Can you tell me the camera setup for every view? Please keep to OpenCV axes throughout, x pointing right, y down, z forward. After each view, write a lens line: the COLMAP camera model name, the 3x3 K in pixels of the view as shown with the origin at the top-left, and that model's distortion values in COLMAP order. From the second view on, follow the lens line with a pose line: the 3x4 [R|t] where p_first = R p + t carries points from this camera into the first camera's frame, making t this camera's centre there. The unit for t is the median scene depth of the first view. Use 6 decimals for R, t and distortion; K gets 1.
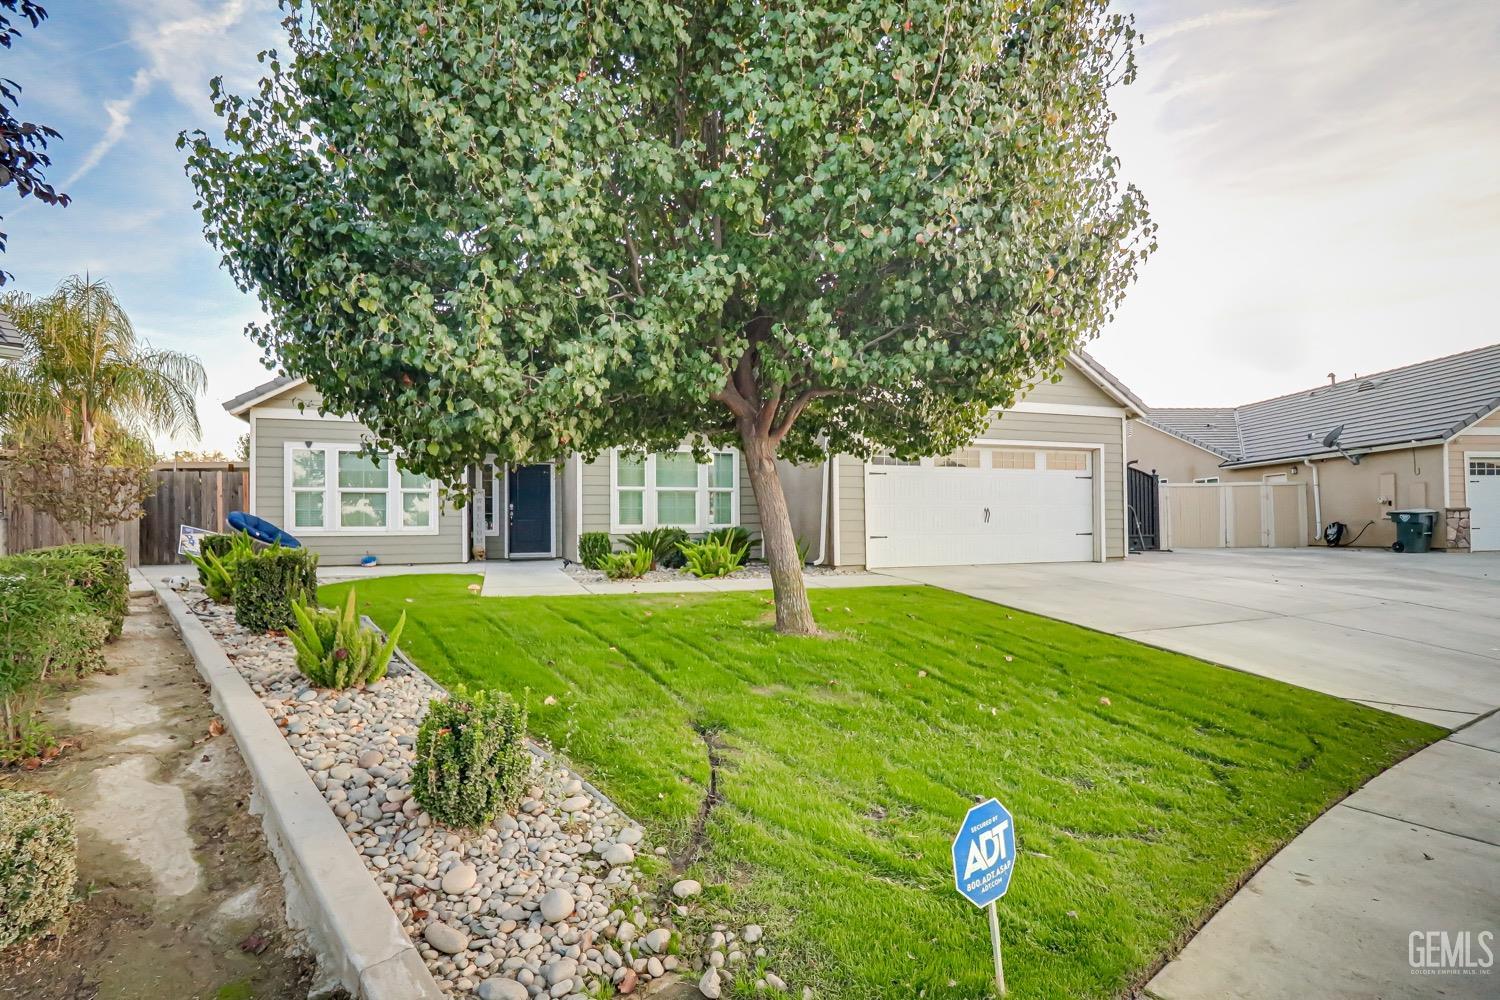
lens RADIAL K [[698.5, 0, 746.2], [0, 698.5, 513.6], [0, 0, 1]] dist [0.002017, -0.015520]
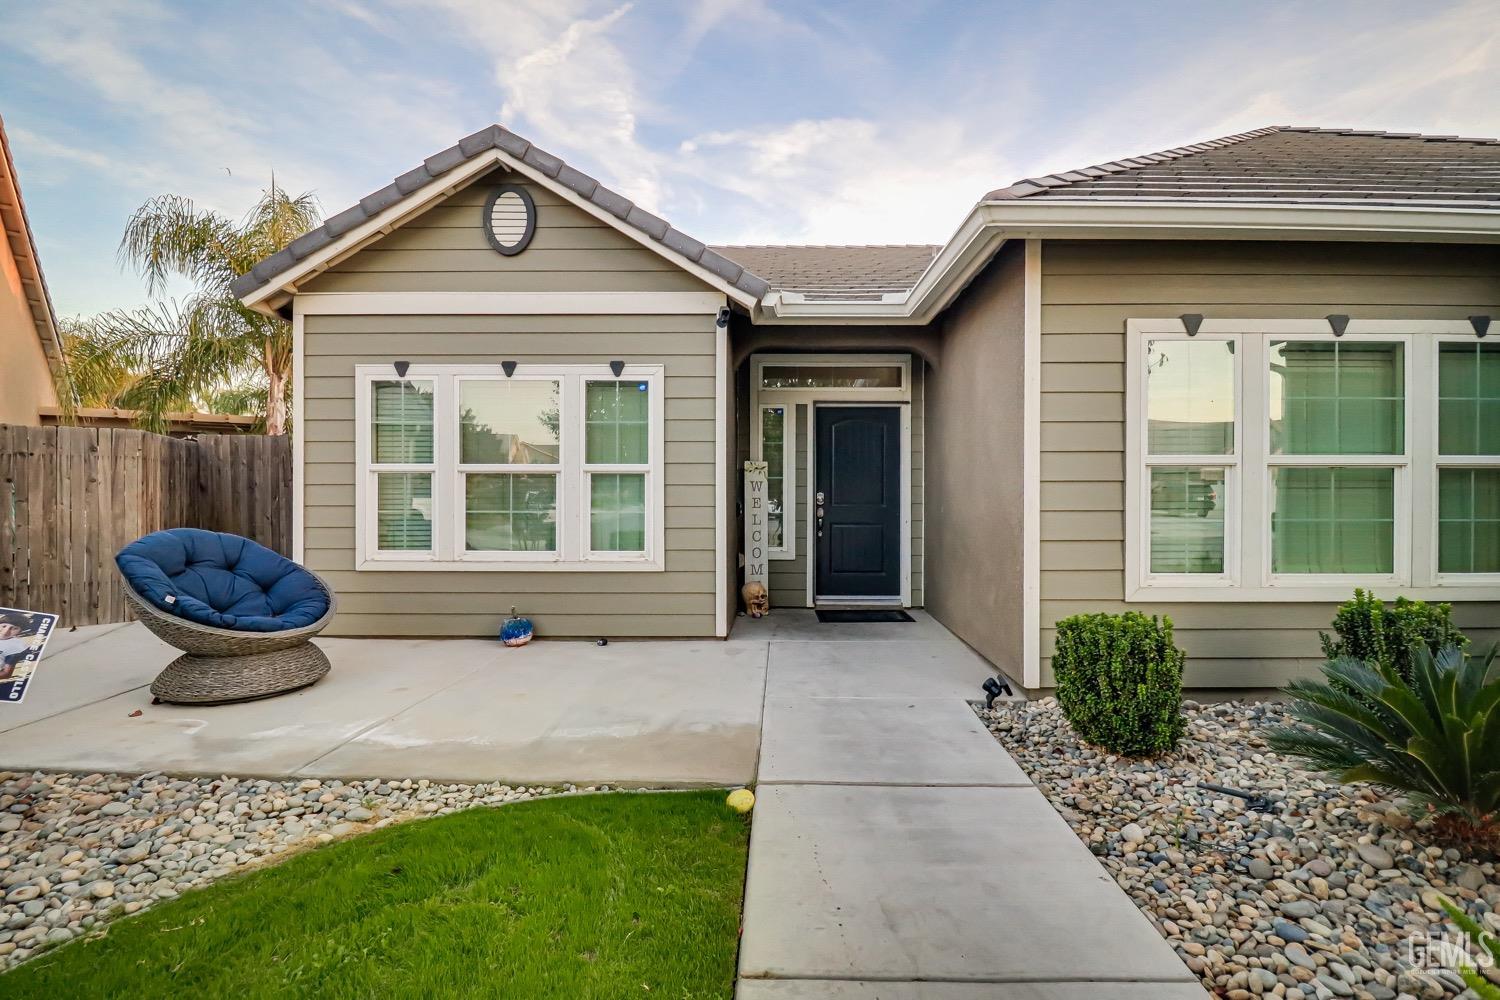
lens RADIAL K [[698.5, 0, 746.2], [0, 698.5, 513.6], [0, 0, 1]] dist [0.002017, -0.015520]
pose [[0.919988, 0.023354, -0.391250, -0.201958], [-0.003046, 0.998619, 0.052446, -0.024686], [0.391935, -0.047058, 0.918789, 0.557892]]
